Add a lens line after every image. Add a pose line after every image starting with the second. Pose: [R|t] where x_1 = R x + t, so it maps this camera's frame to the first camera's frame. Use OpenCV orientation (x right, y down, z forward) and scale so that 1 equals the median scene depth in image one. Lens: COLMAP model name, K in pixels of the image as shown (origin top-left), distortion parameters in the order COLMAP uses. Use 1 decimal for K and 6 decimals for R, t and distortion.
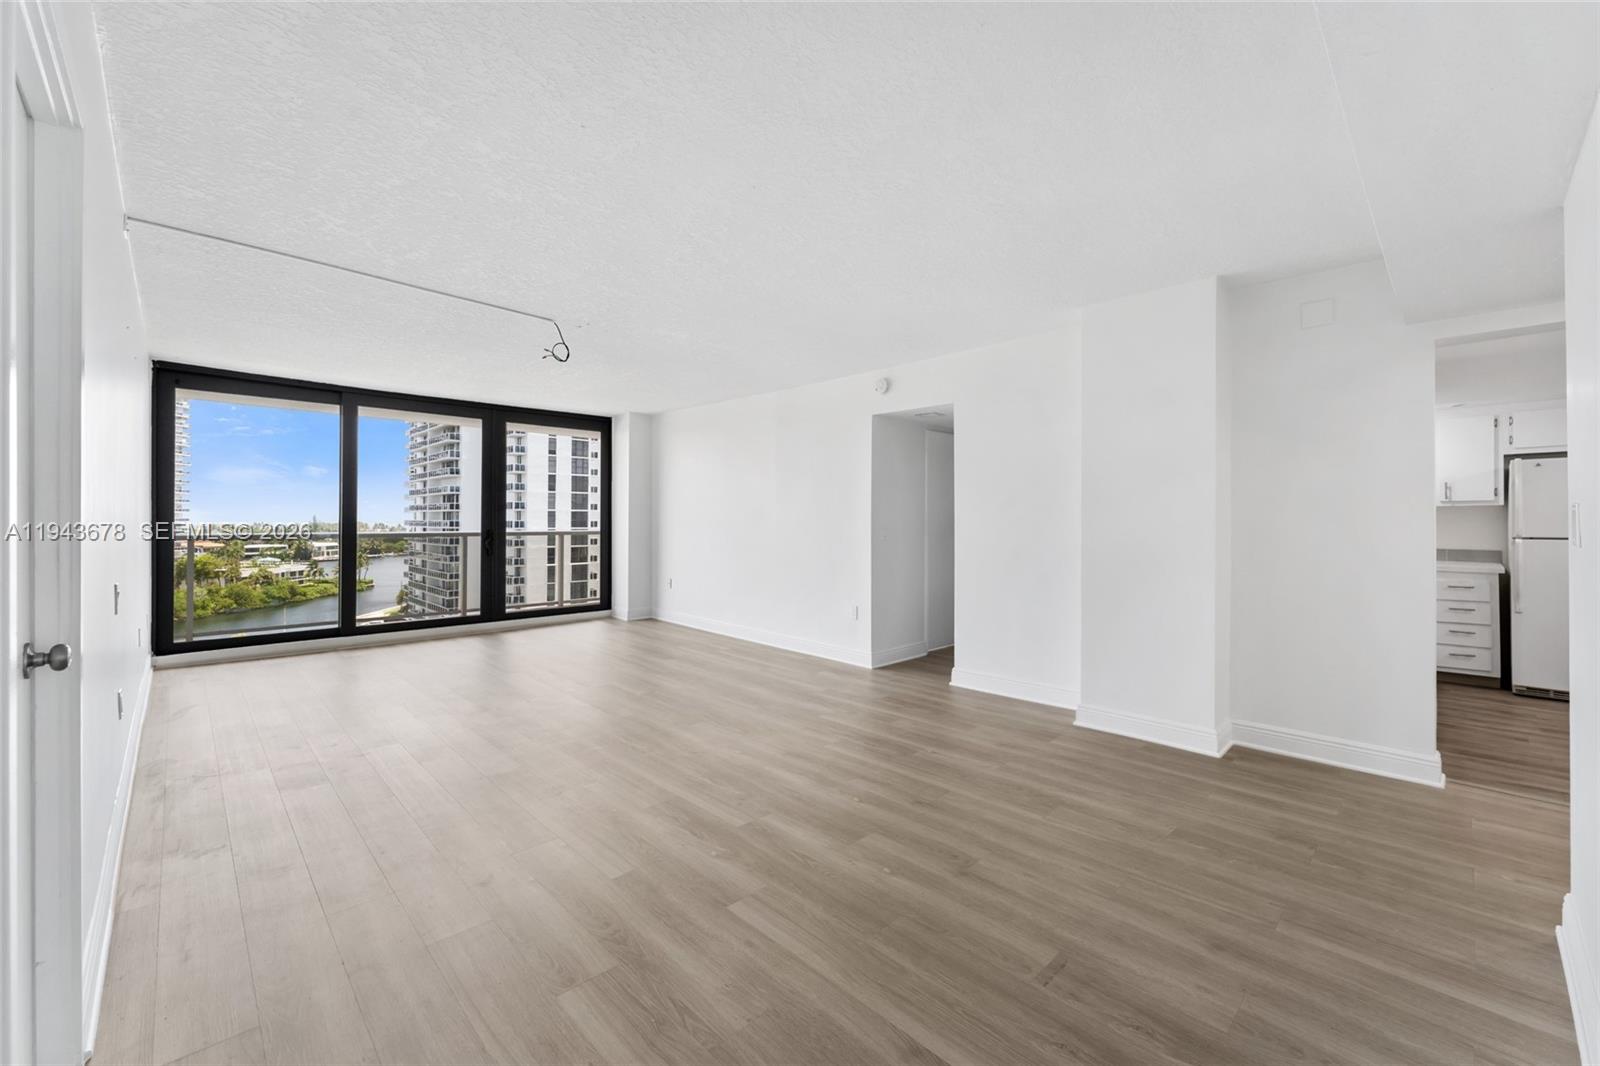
lens RADIAL K [[640.0, 0, 800.0], [0, 640.0, 533.0], [0, 0, 1]] dist [0.003000, 0.000372]
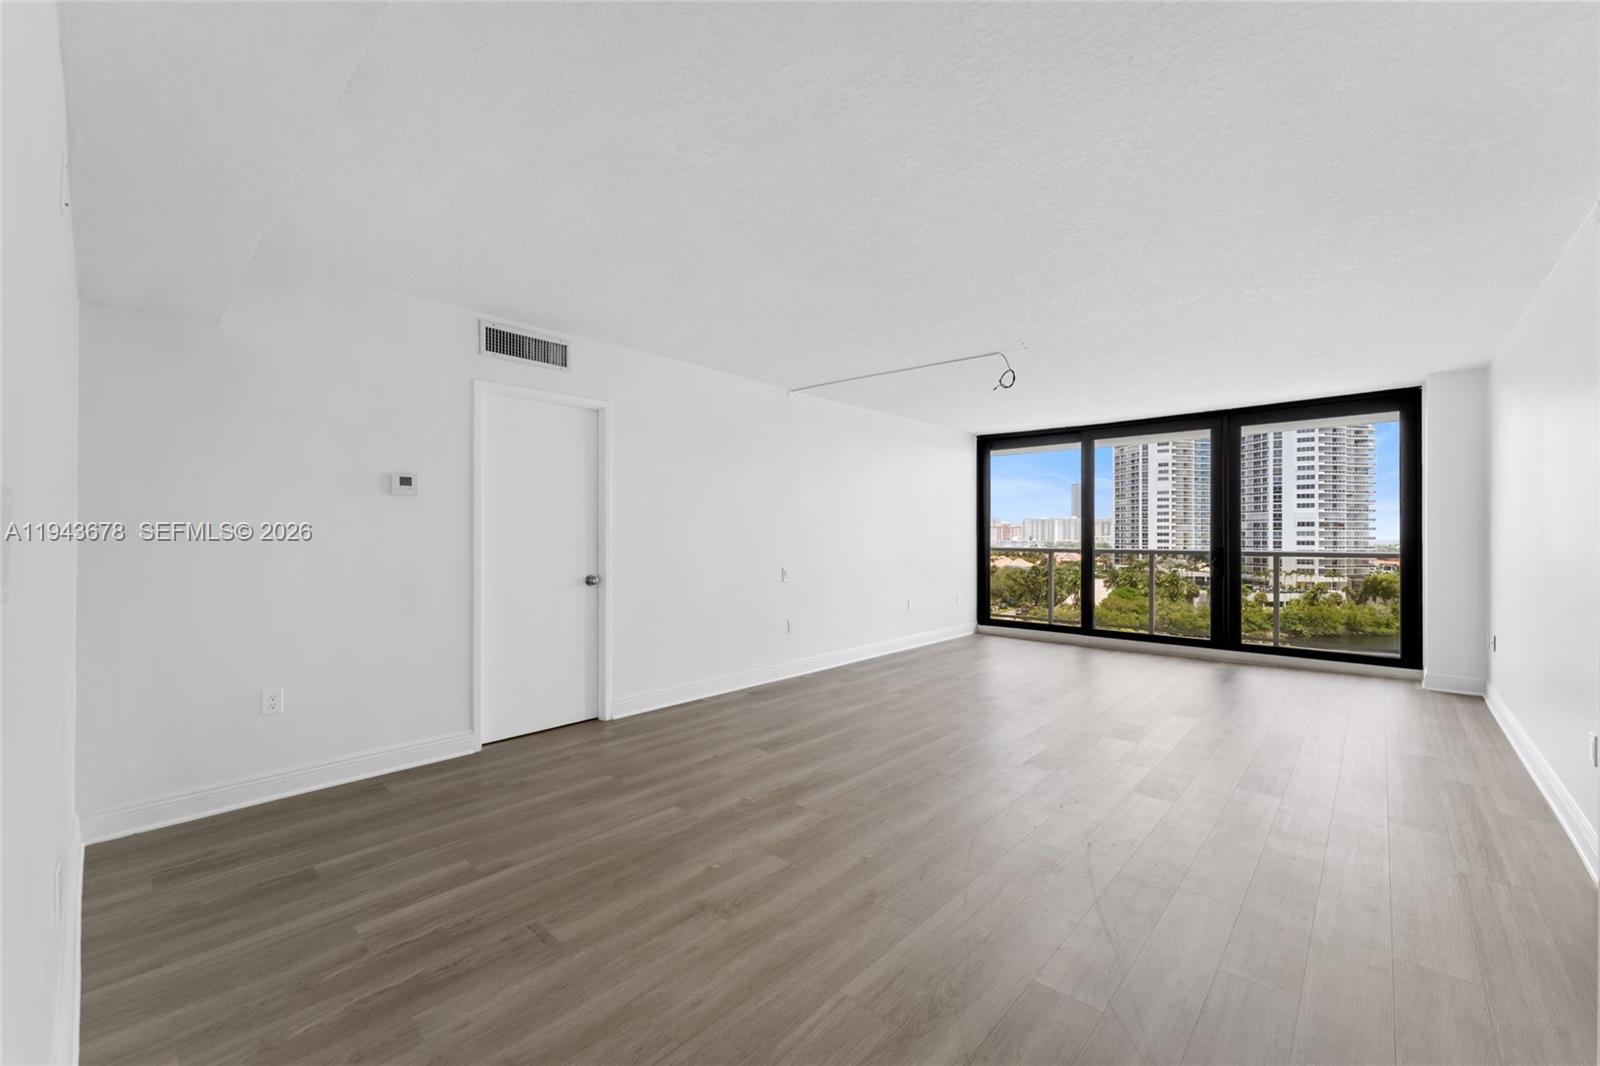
lens RADIAL K [[638.4, 0, 794.6], [0, 638.4, 531.4], [0, 0, 1]] dist [0.000676, 0.000534]
pose [[0.057901, -0.009369, -0.998278, 0.989102], [-0.021596, 0.999710, -0.010635, -0.014643], [0.998089, 0.022175, 0.057682, 0.871649]]
